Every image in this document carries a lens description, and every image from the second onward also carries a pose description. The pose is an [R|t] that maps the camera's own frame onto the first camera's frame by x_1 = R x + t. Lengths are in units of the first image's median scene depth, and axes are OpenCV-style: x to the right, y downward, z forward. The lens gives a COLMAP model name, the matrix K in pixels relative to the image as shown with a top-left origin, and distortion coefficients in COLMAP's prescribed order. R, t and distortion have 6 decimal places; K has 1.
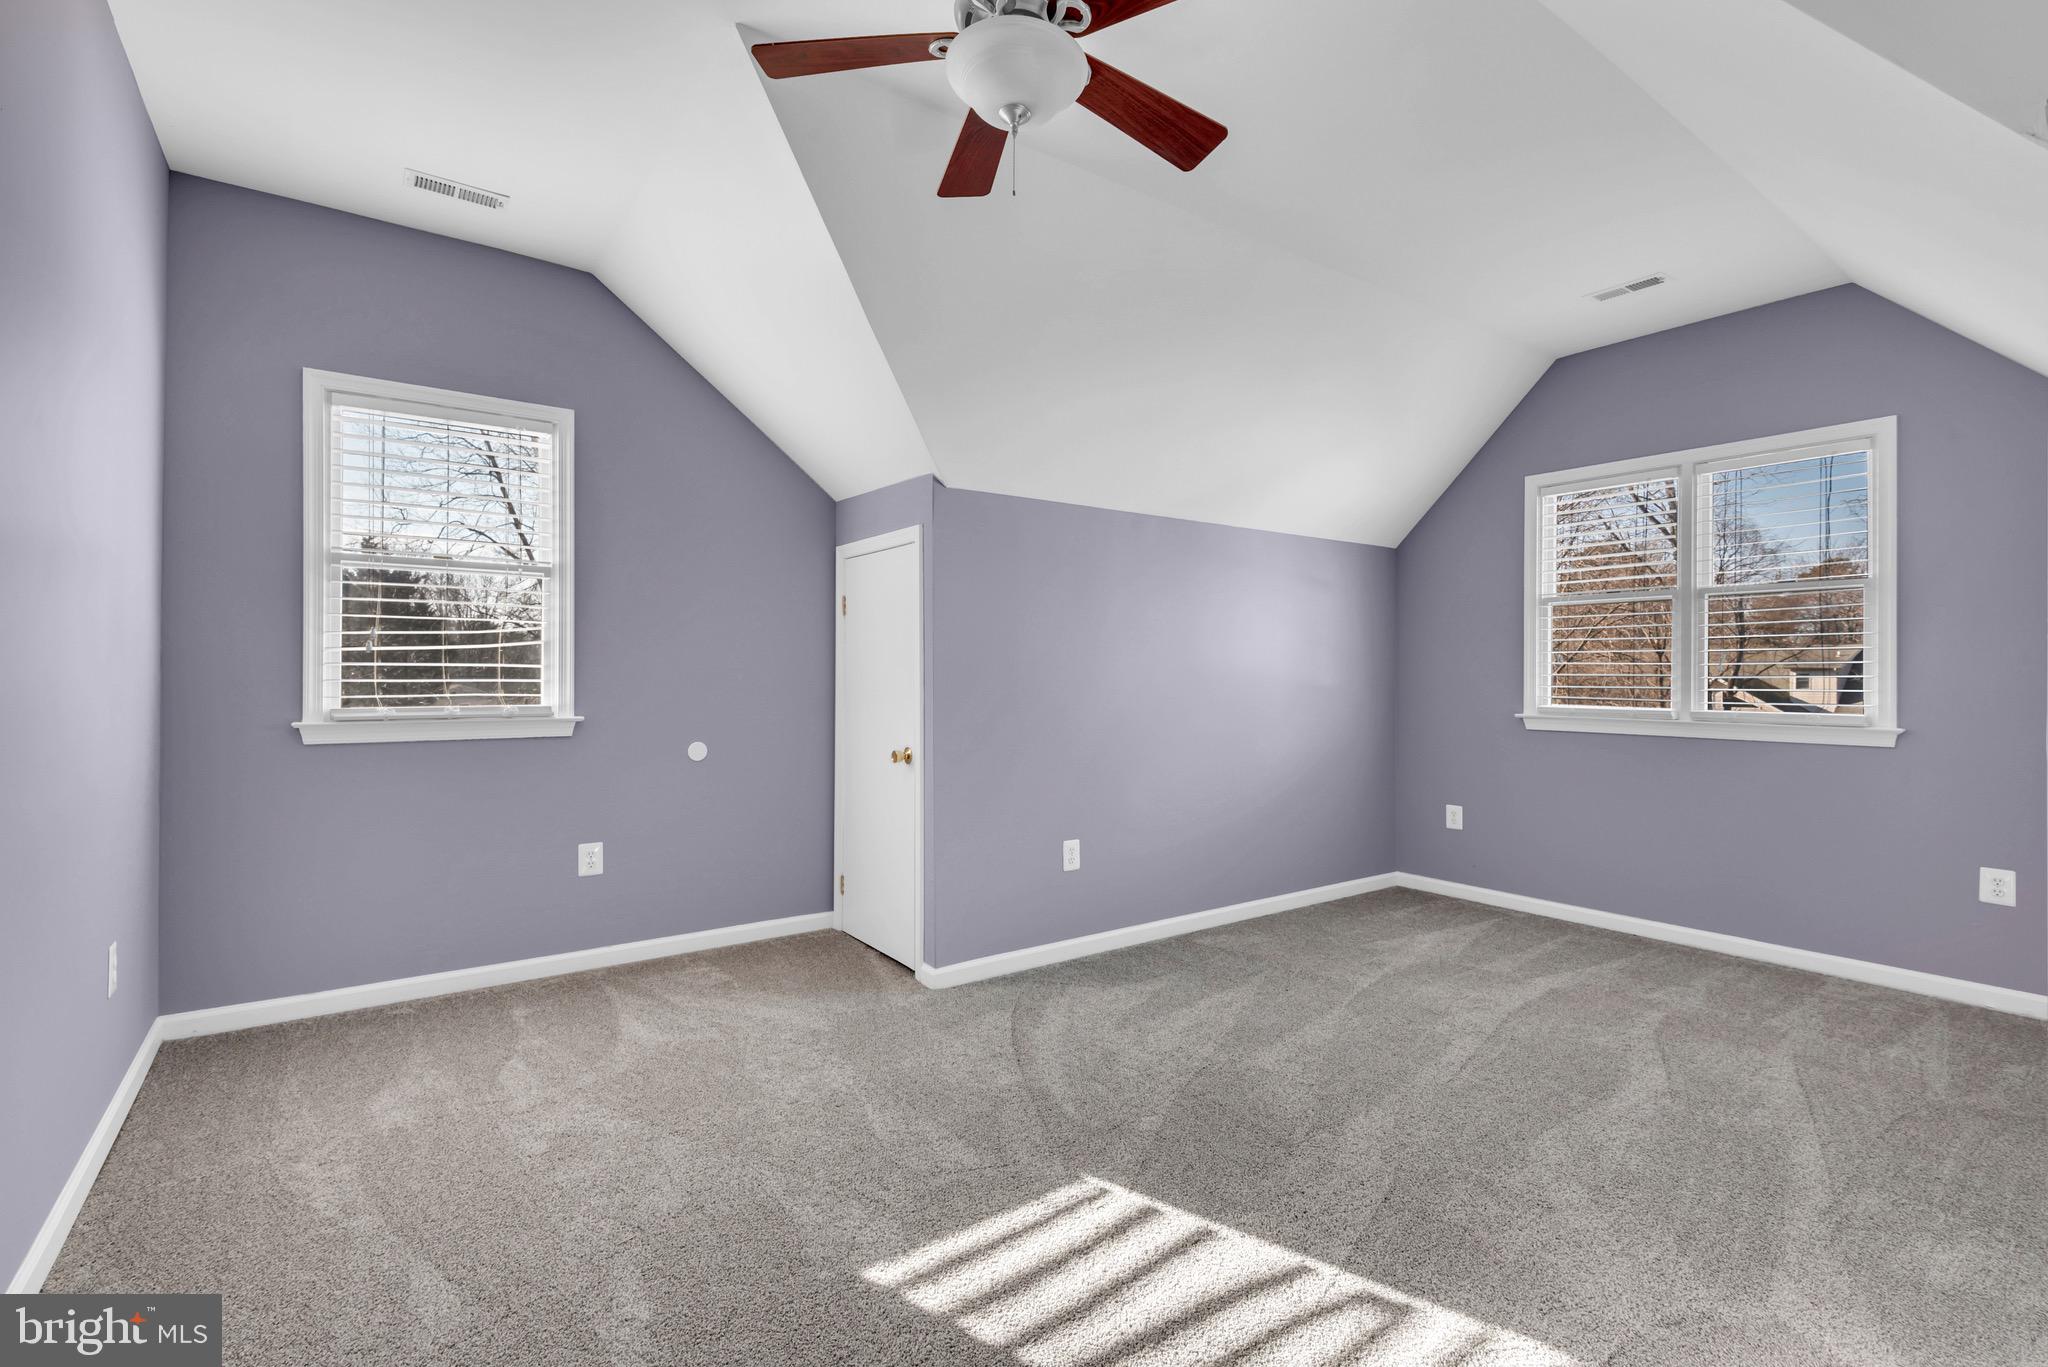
lens RADIAL K [[926.4, 0, 1004.8], [0, 926.4, 671.2], [0, 0, 1]] dist [0.029459, -0.003287]
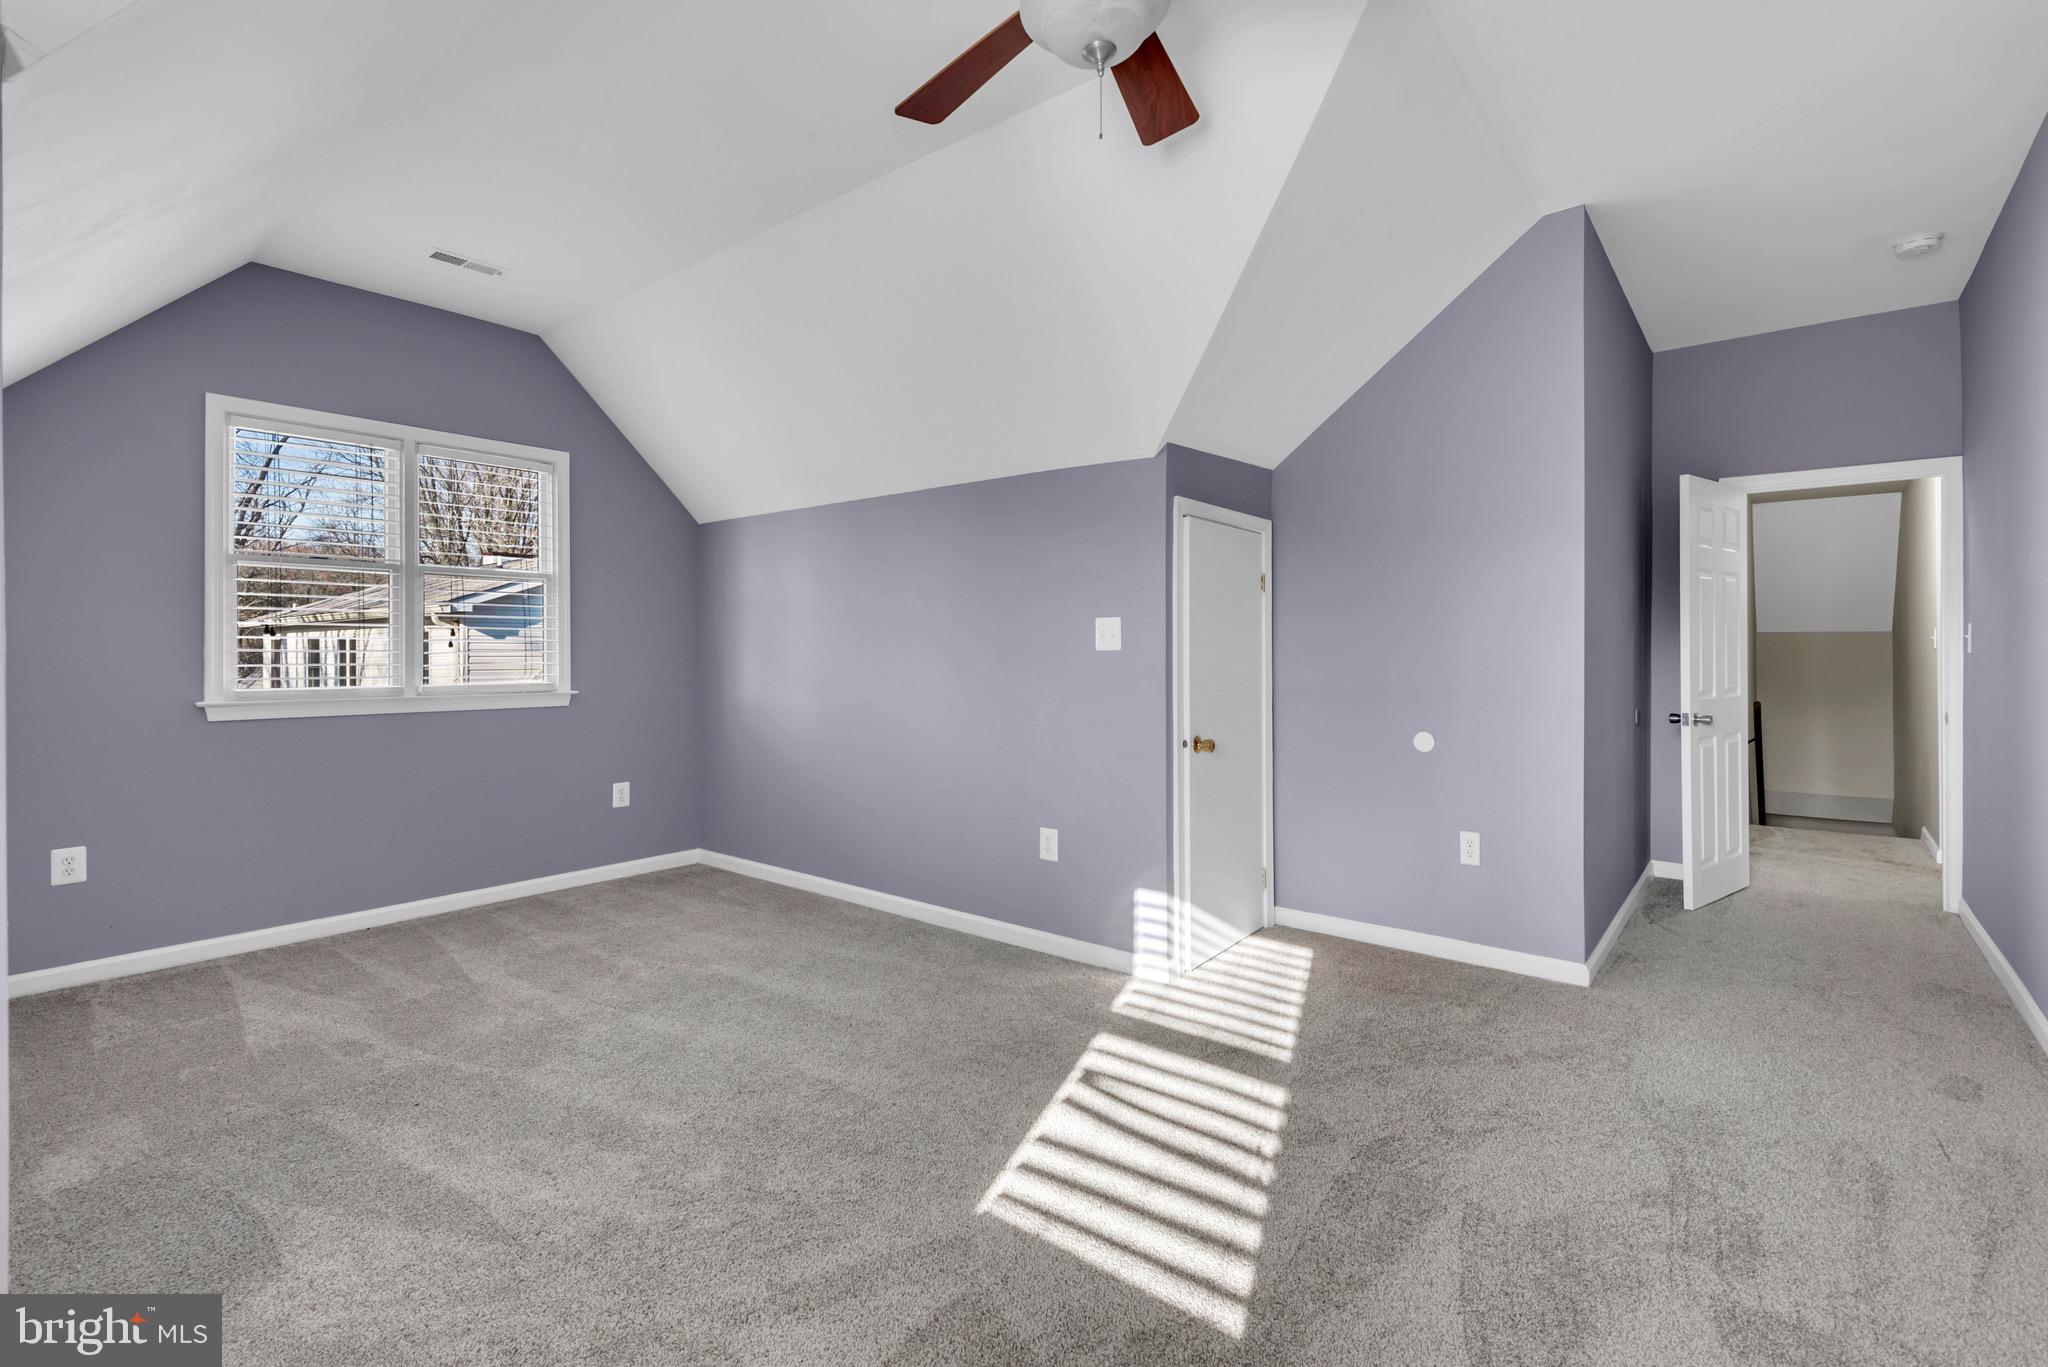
lens RADIAL K [[926.4, 0, 1027.3], [0, 926.4, 652.4], [0, 0, 1]] dist [0.029459, -0.003287]
pose [[-0.248685, 0.000234, 0.968584, -0.518982], [0.000810, 1.000000, -0.000034, 0.007608], [-0.968584, 0.000776, -0.248685, 0.775206]]
